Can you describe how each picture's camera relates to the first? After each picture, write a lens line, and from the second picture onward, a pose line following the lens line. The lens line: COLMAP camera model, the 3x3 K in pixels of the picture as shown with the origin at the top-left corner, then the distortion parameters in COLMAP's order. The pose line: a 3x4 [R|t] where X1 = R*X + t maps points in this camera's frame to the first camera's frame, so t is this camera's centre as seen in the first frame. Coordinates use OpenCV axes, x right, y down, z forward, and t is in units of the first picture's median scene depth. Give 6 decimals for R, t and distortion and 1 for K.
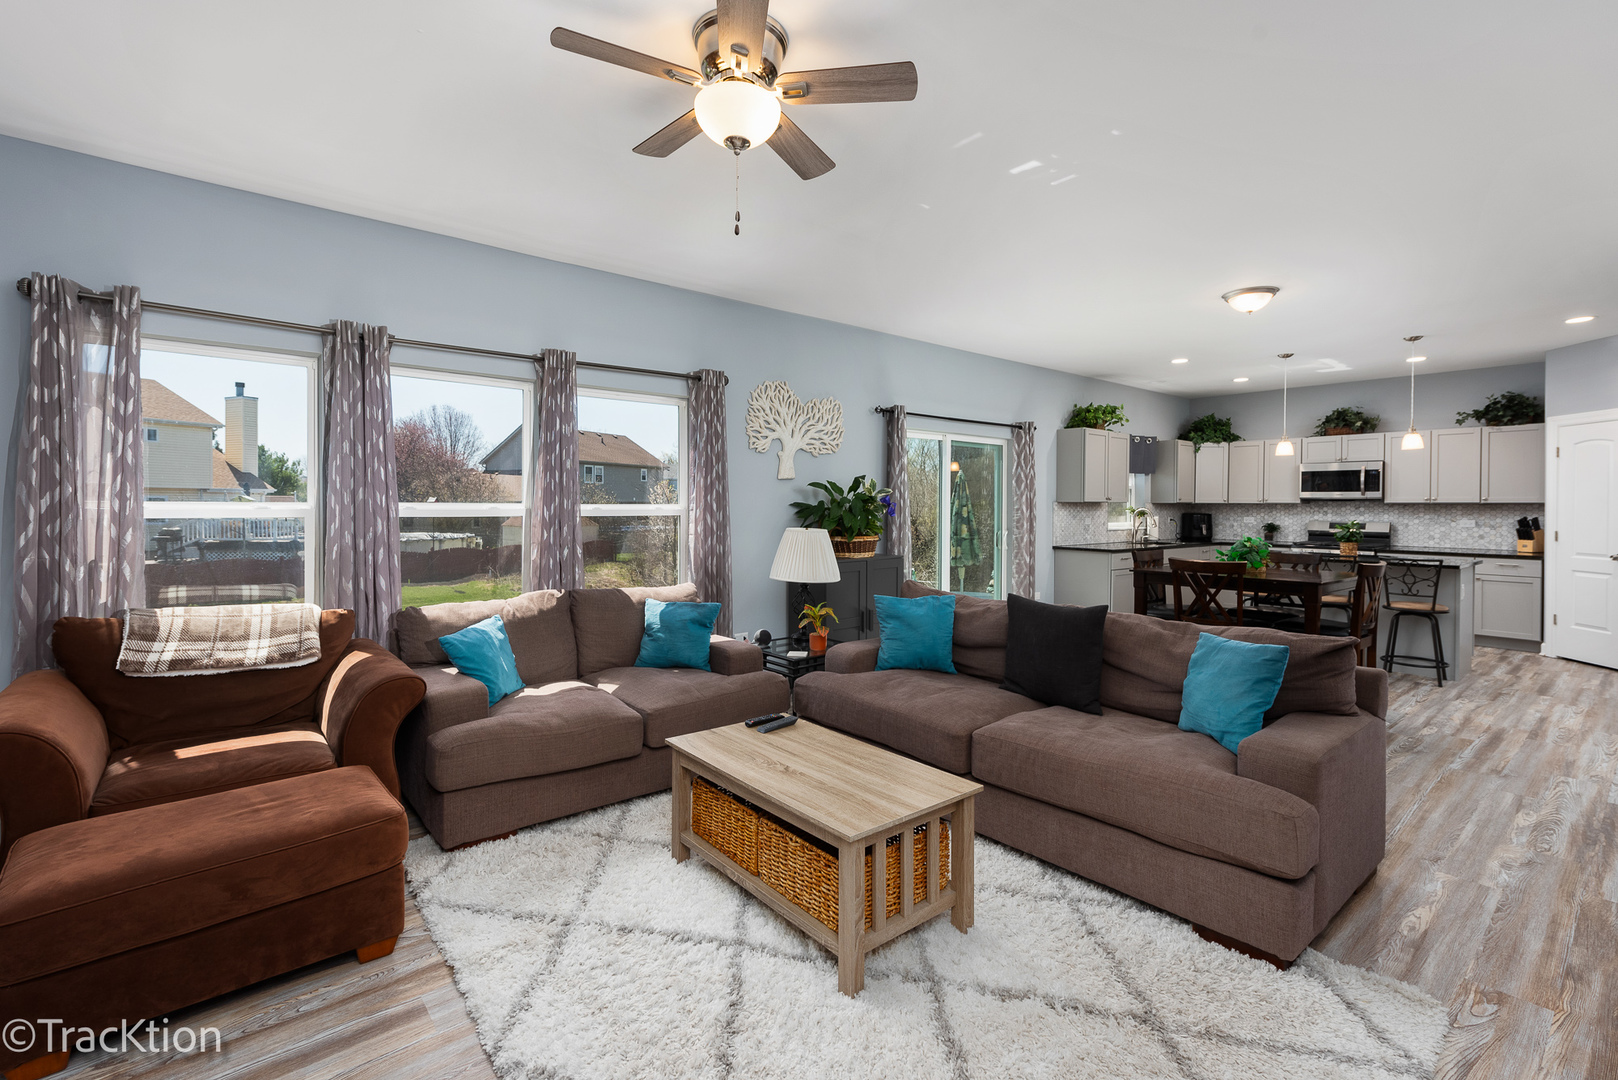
lens RADIAL K [[714.5, 0, 811.0], [0, 714.5, 512.3], [0, 0, 1]] dist [0.013324, -0.003731]
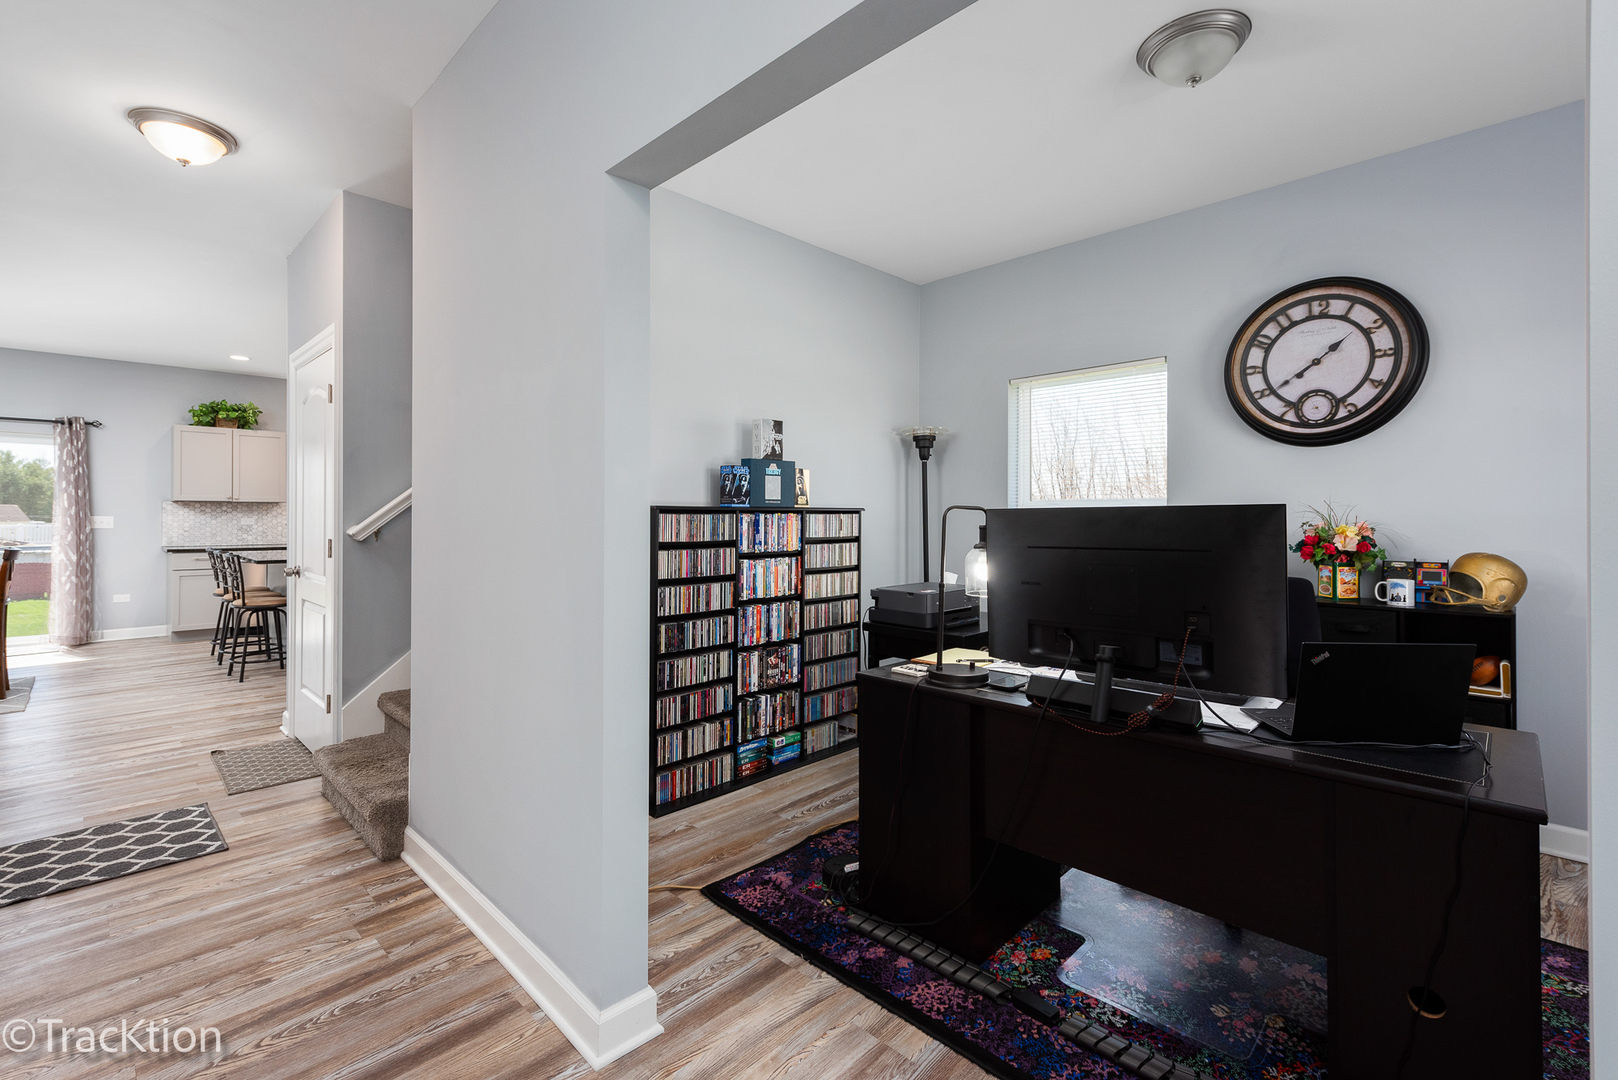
lens RADIAL K [[714.5, 0, 784.5], [0, 714.5, 513.6], [0, 0, 1]] dist [0.013324, -0.003731]
pose [[0.996598, 0.003201, 0.082356, 1.219219], [-0.002307, 0.999937, -0.010953, 0.012602], [-0.082386, 0.010726, 0.996543, -0.043545]]
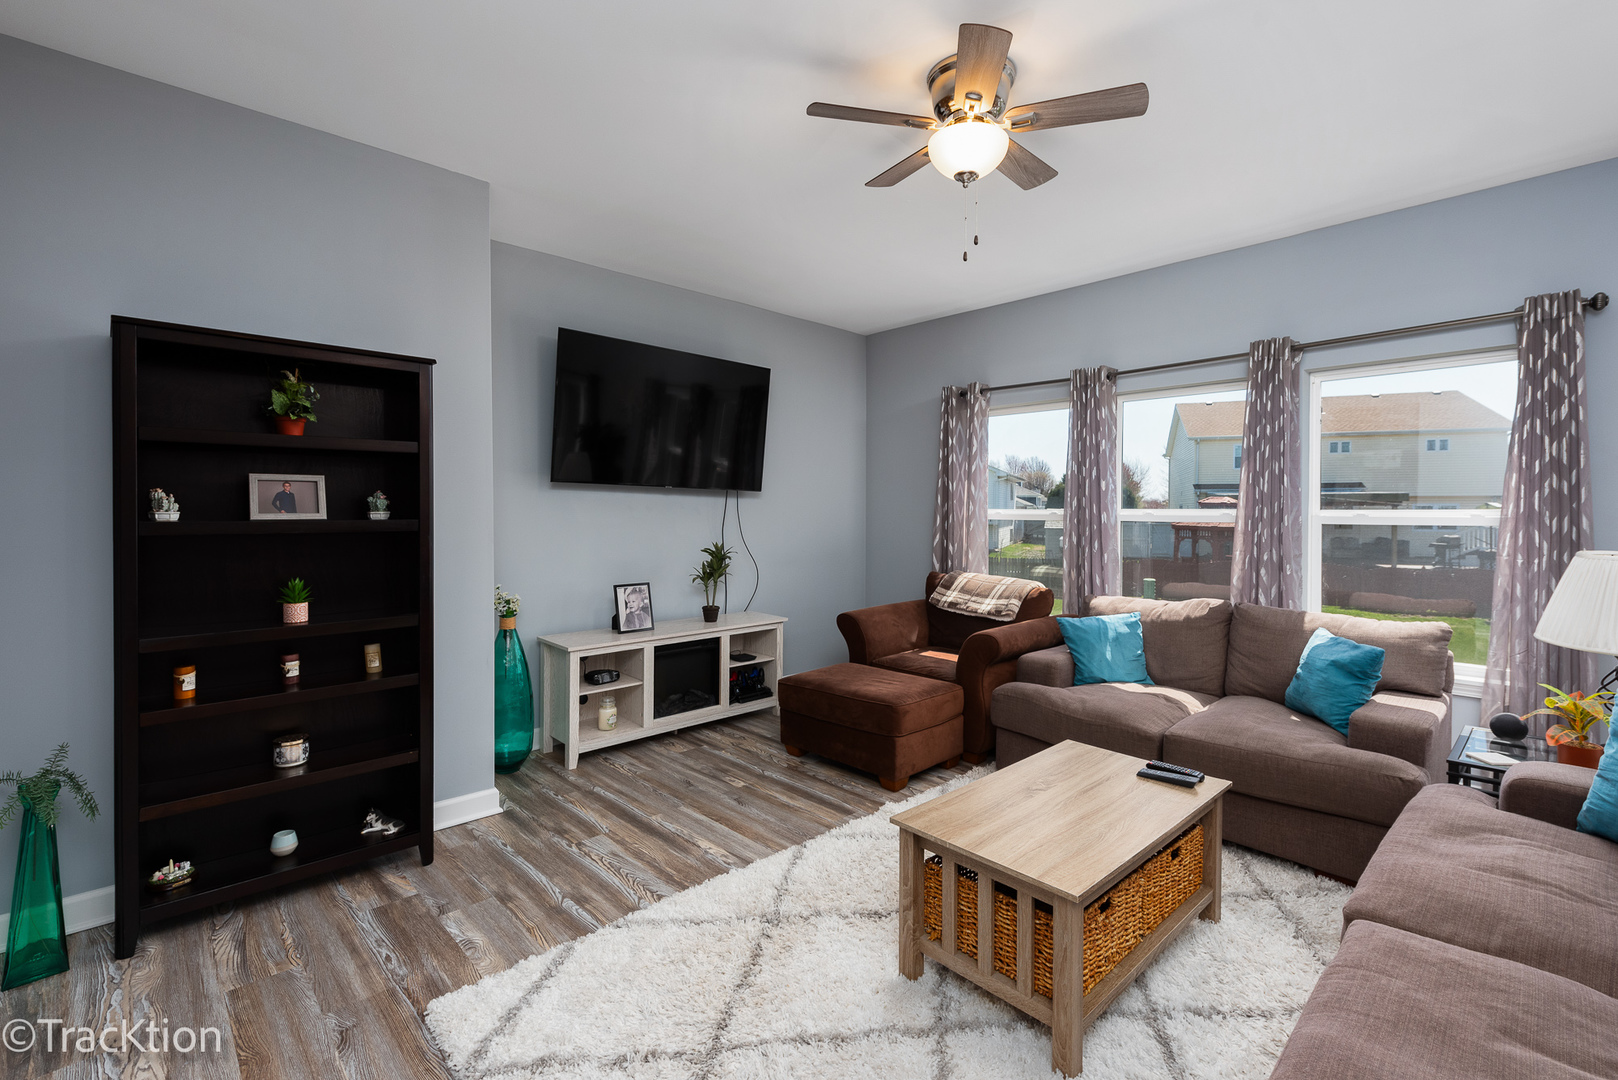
lens RADIAL K [[714.5, 0, 823.3], [0, 714.5, 520.7], [0, 0, 1]] dist [0.013324, -0.003731]
pose [[0.082388, 0.012356, -0.996524, 0.302065], [-0.011666, 0.999867, 0.011433, -0.001122], [0.996532, 0.010683, 0.082521, 0.218566]]
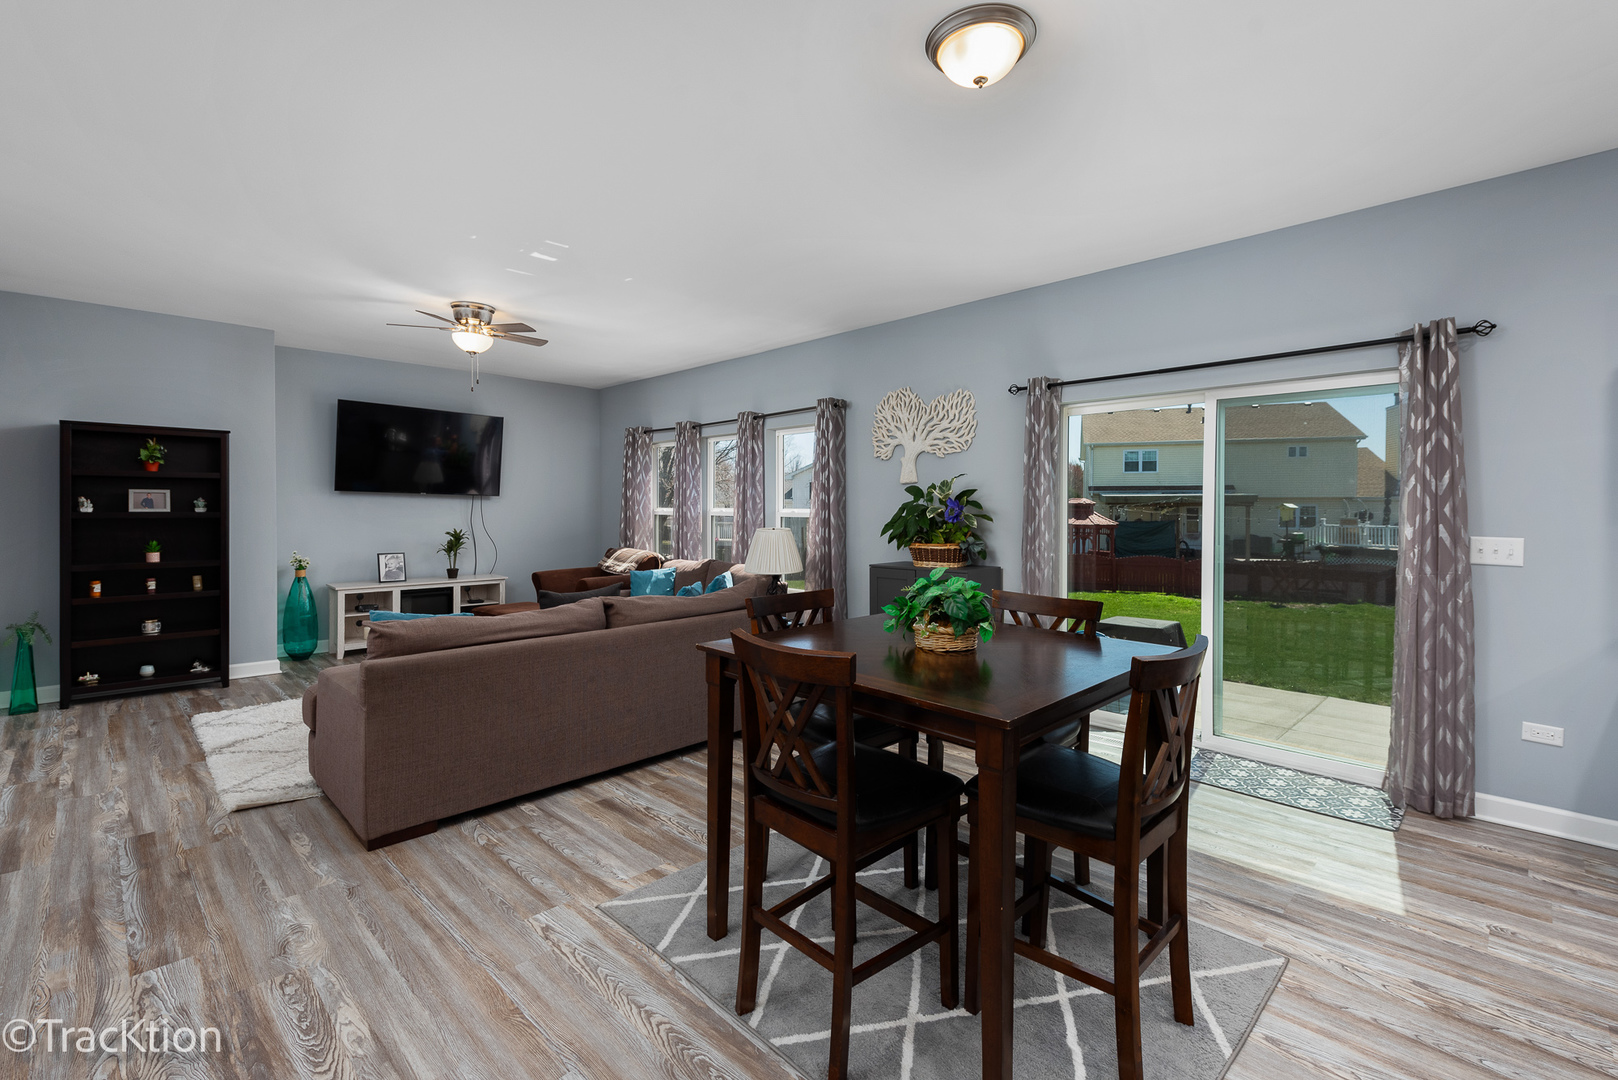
lens RADIAL K [[714.5, 0, 824.2], [0, 714.5, 514.9], [0, 0, 1]] dist [0.013324, -0.003731]
pose [[0.103929, 0.005045, -0.994572, 0.736662], [-0.013284, 0.999905, 0.003684, -0.003227], [0.994496, 0.012829, 0.103987, 0.600078]]
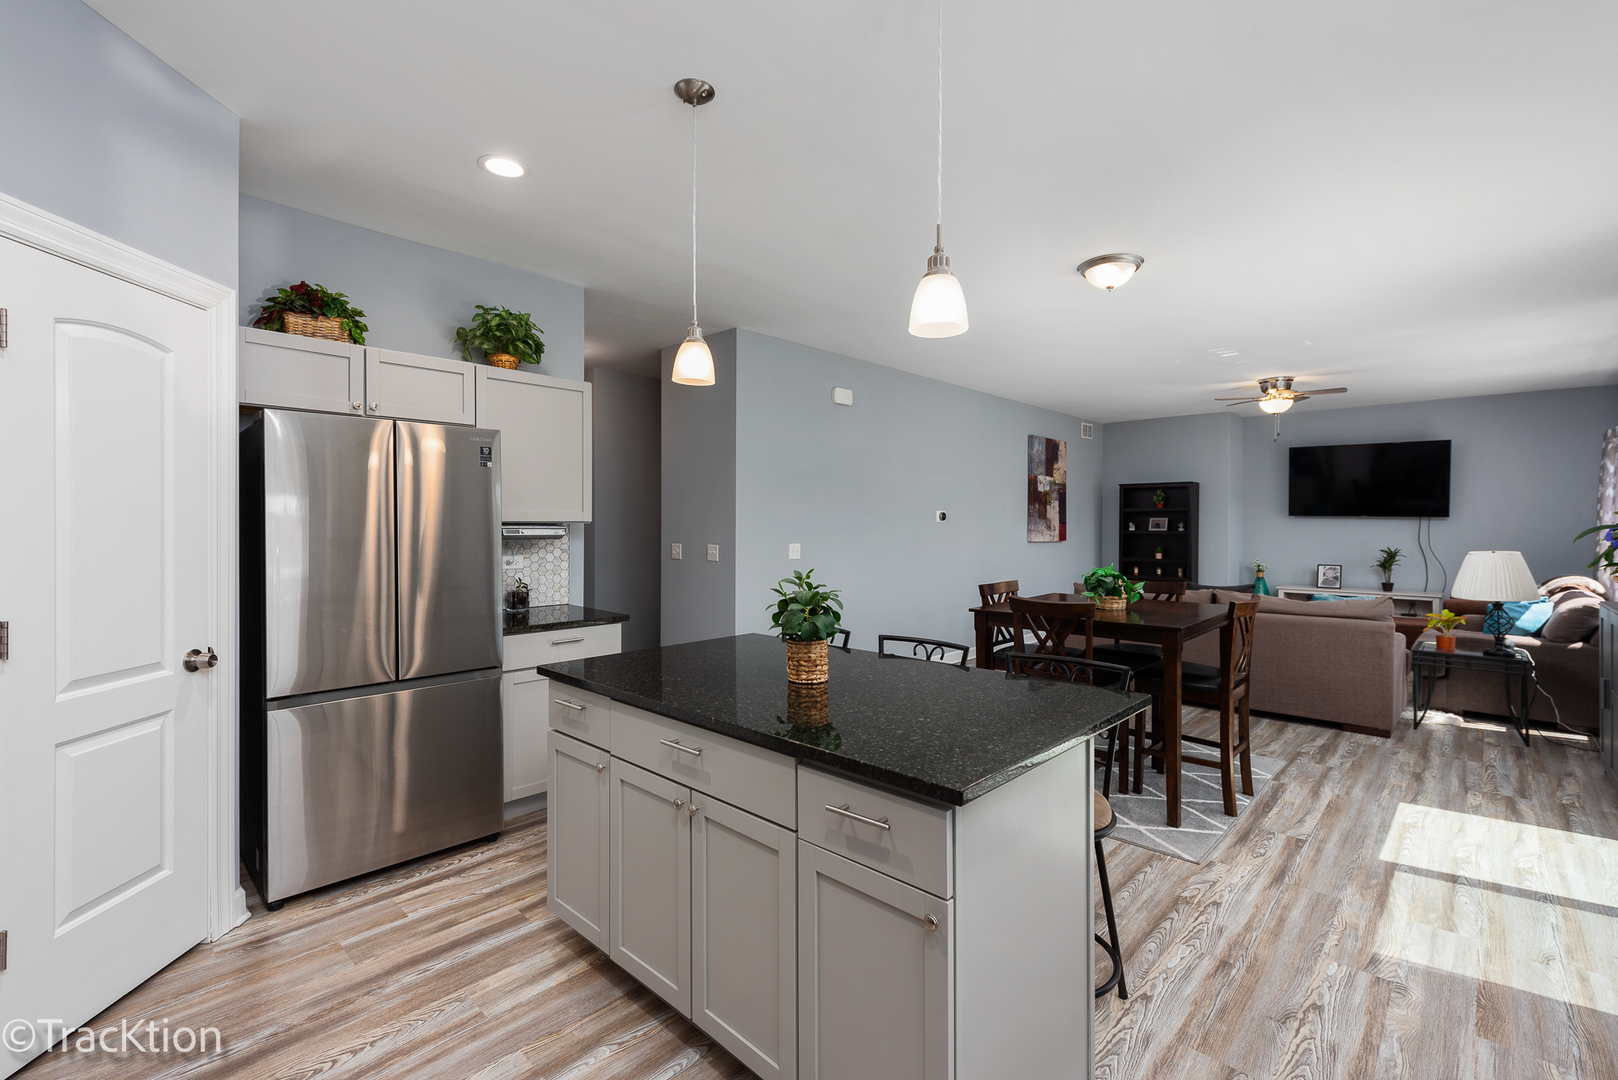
lens RADIAL K [[714.5, 0, 799.1], [0, 714.5, 525.3], [0, 0, 1]] dist [0.013324, -0.003731]
pose [[-0.993895, -0.005161, -0.110212, 0.728542], [-0.006358, 0.999925, 0.010507, -0.014088], [0.110150, 0.011144, -0.993853, 1.234505]]
